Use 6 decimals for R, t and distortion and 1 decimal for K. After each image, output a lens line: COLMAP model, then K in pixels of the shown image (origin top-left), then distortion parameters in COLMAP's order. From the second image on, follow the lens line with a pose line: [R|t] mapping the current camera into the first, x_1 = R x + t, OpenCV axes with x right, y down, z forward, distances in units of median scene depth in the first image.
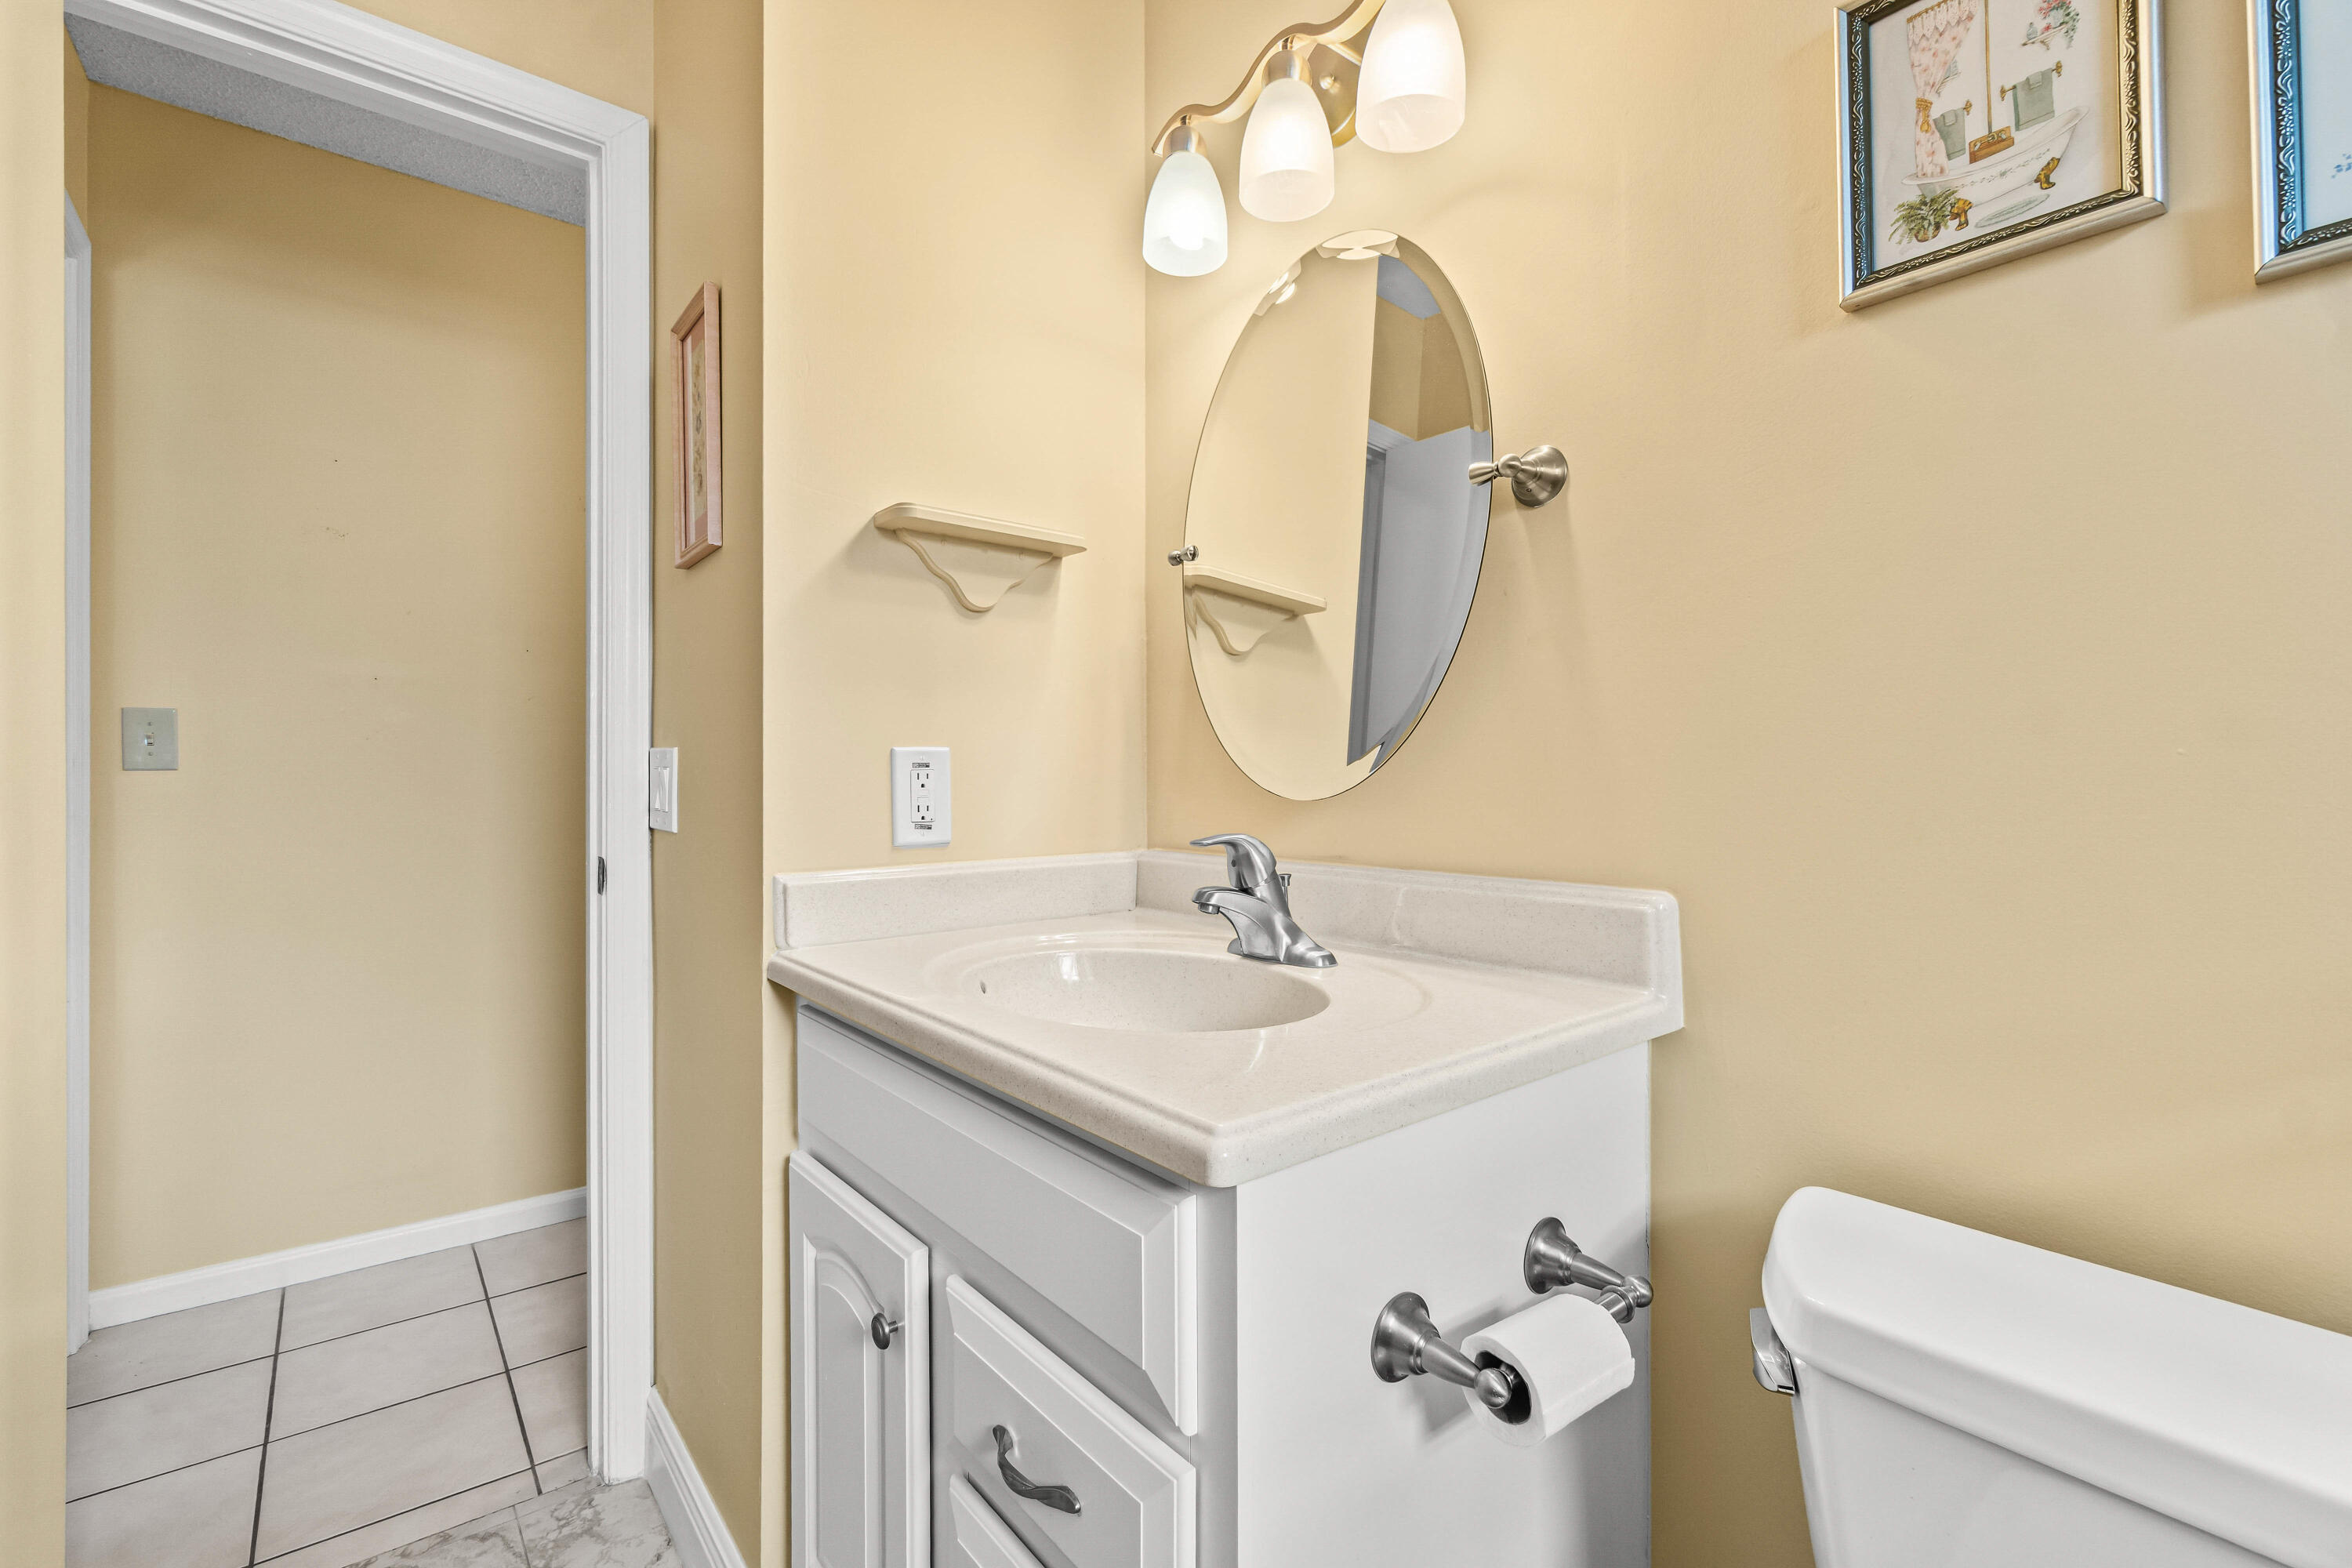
lens RADIAL K [[1042.6, 0, 1175.9], [0, 1042.6, 788.9], [0, 0, 1]] dist [0.002146, 0.000157]
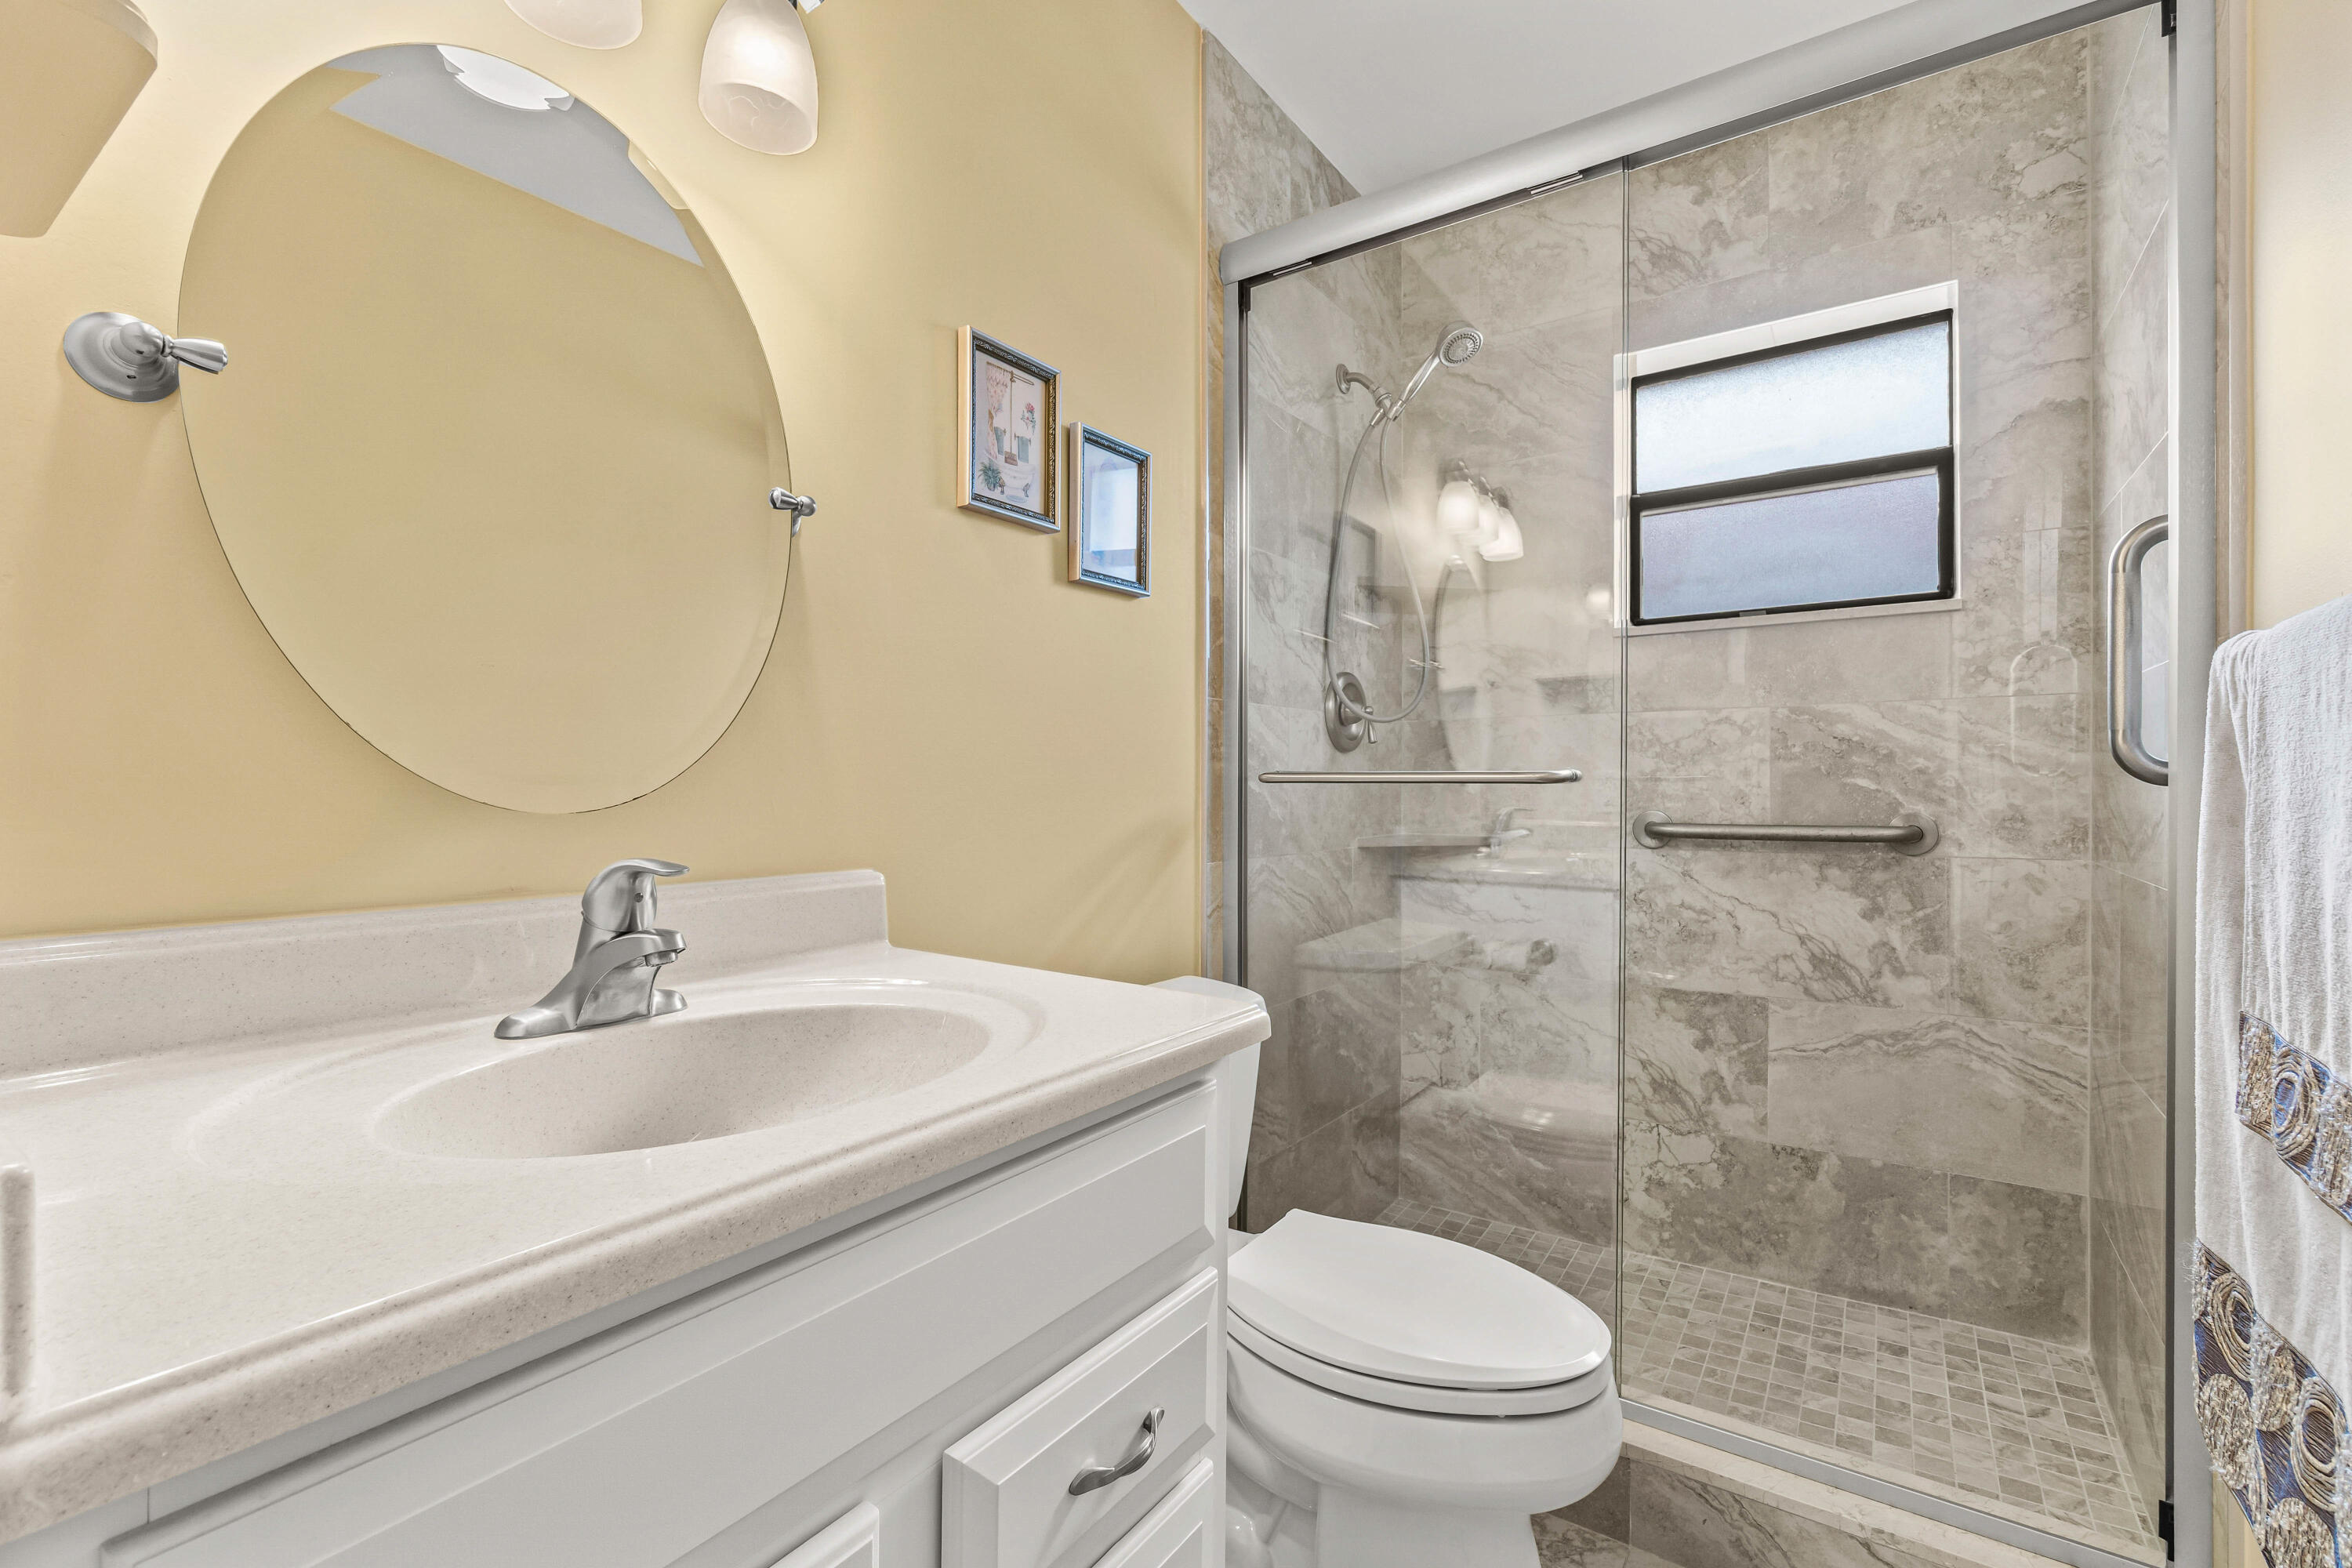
lens RADIAL K [[1042.6, 0, 1175.9], [0, 1042.6, 788.9], [0, 0, 1]] dist [0.002146, 0.000157]
pose [[-0.282355, -0.000276, 0.959310, -1.124857], [0.004384, 0.999989, 0.001578, -0.009039], [-0.959300, 0.004651, -0.282351, 1.225827]]
